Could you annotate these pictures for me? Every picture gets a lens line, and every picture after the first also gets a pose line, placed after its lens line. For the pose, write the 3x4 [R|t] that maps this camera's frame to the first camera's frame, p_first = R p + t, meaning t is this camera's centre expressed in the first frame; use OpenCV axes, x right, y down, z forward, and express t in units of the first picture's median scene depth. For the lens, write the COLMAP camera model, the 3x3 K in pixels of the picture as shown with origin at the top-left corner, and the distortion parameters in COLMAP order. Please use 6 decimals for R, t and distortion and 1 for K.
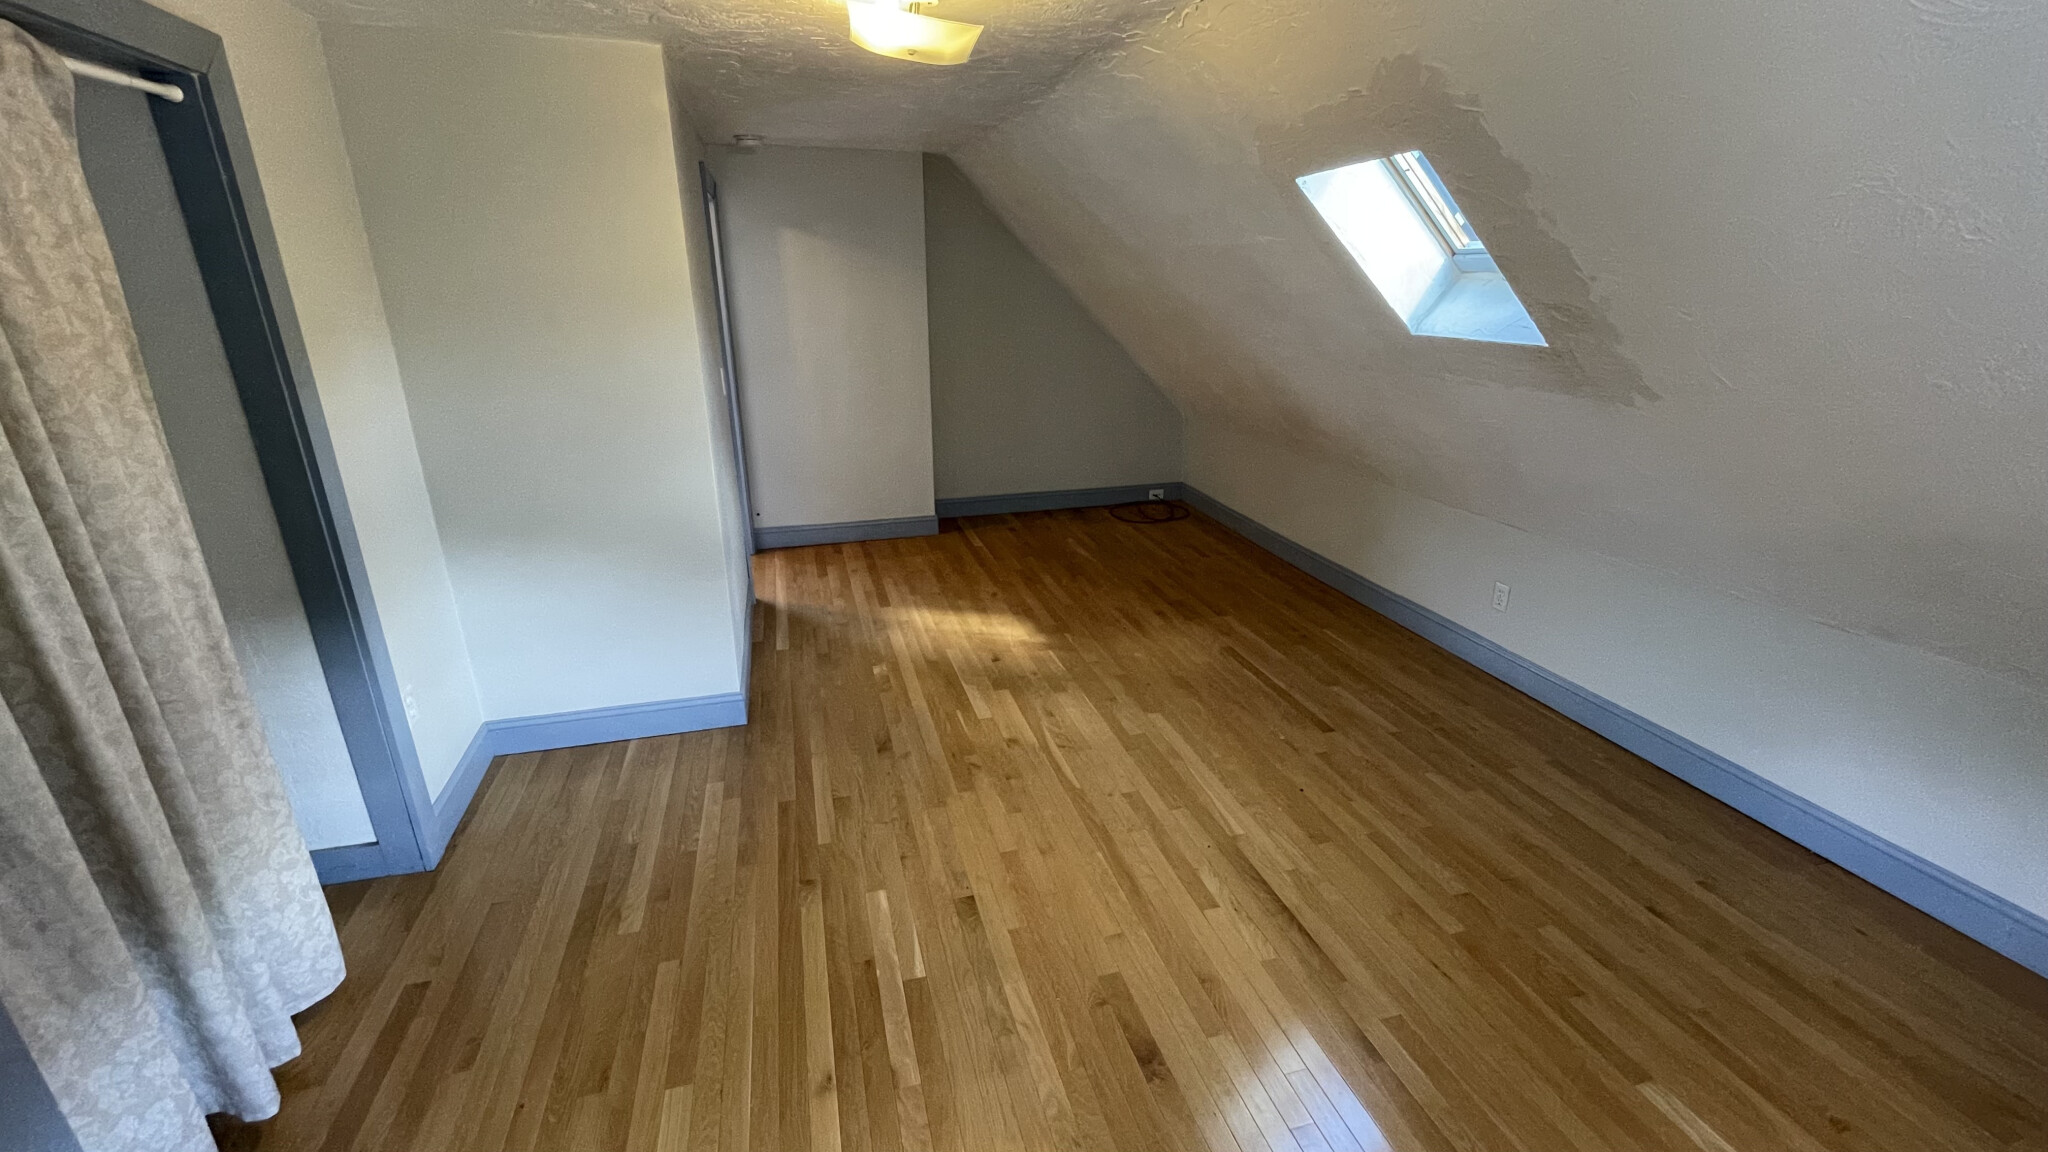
lens RADIAL K [[832.2, 0, 1022.2], [0, 832.2, 576.0], [0, 0, 1]] dist [0.004278, -0.000484]
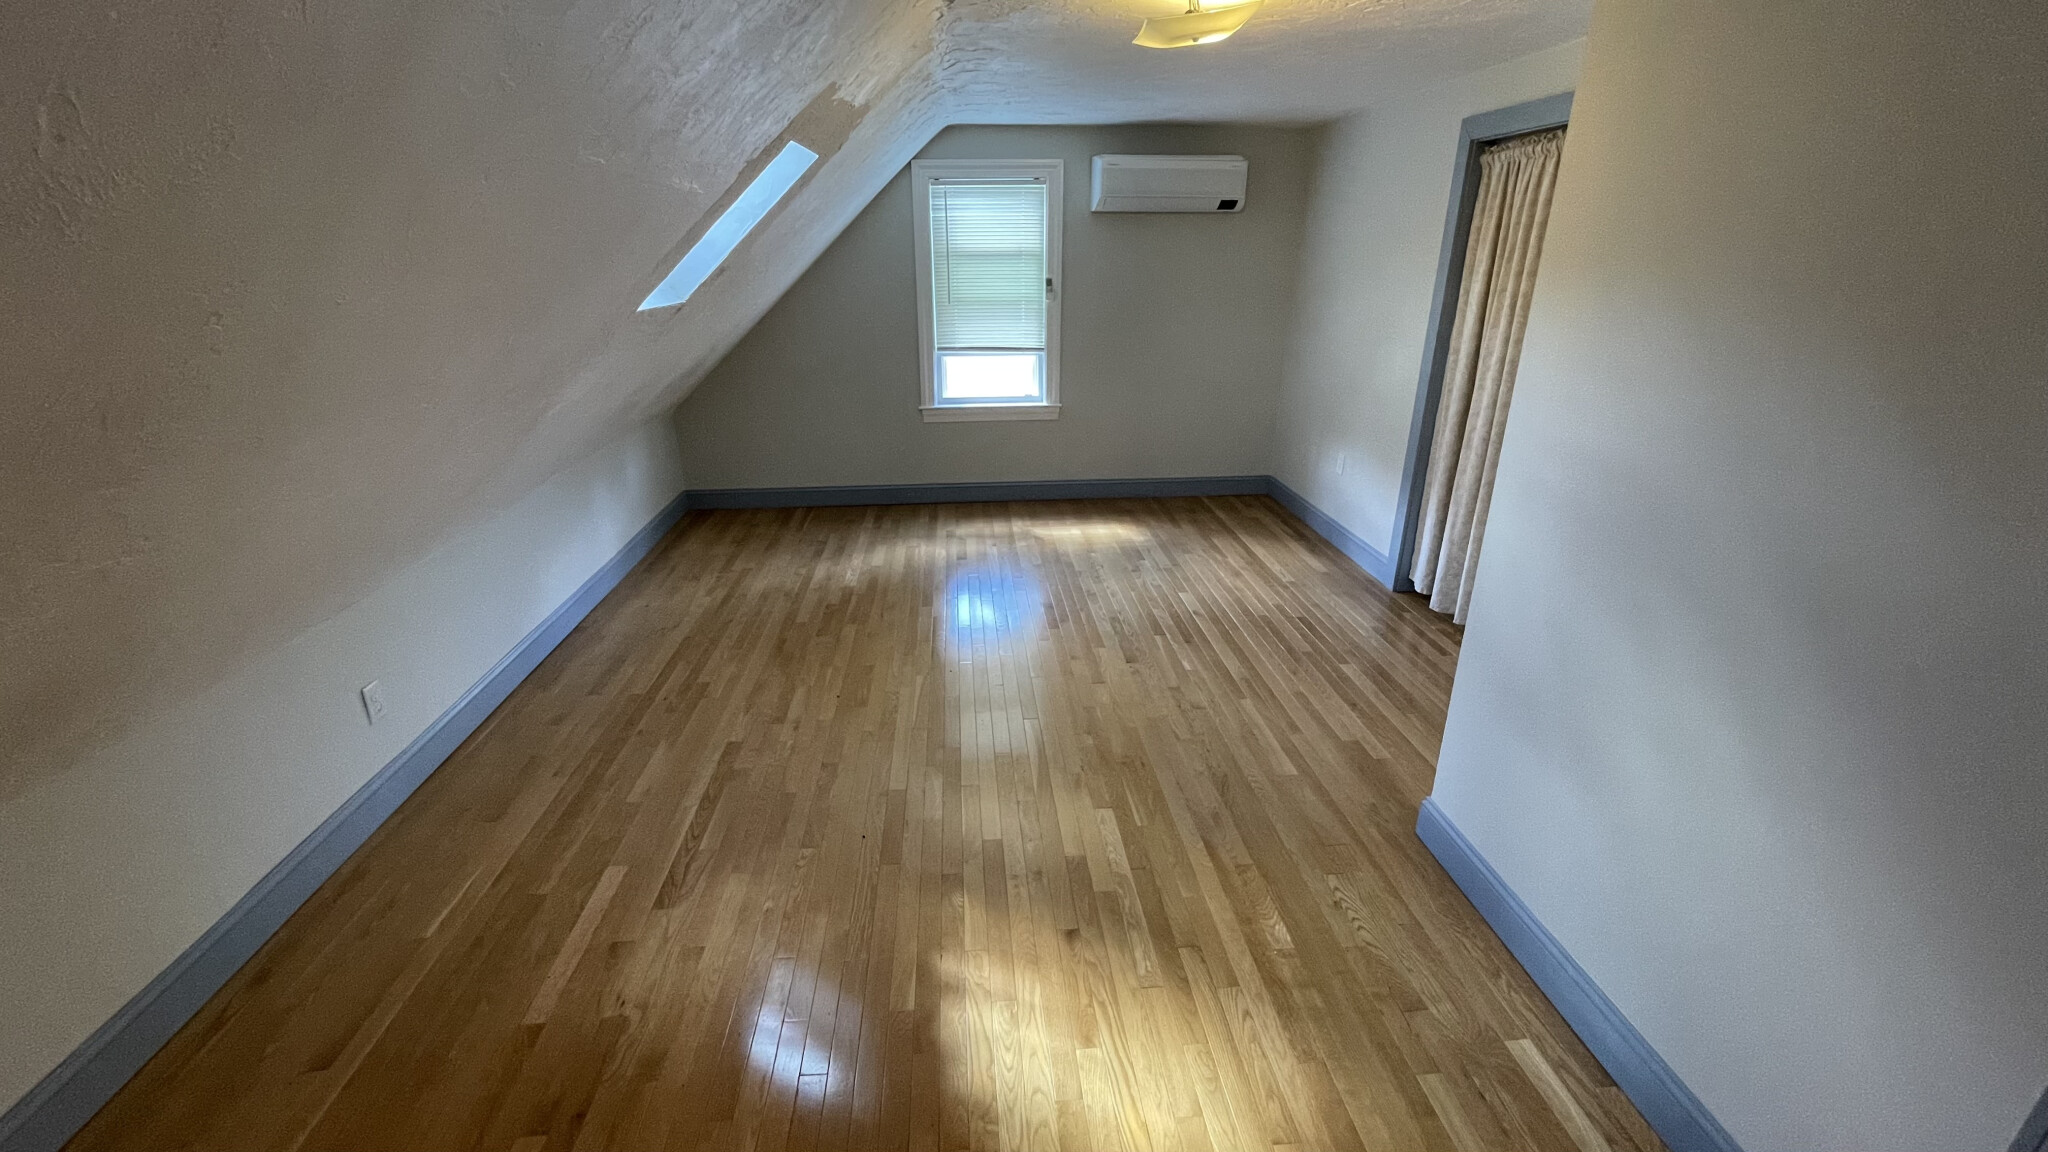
lens RADIAL K [[832.2, 0, 1024.0], [0, 832.2, 570.0], [0, 0, 1]] dist [0.004278, -0.000484]
pose [[-0.981237, -0.066291, 0.181049, -0.100820], [0.068276, 0.758713, 0.647838, -0.536879], [-0.180310, 0.648044, -0.739951, 1.500680]]
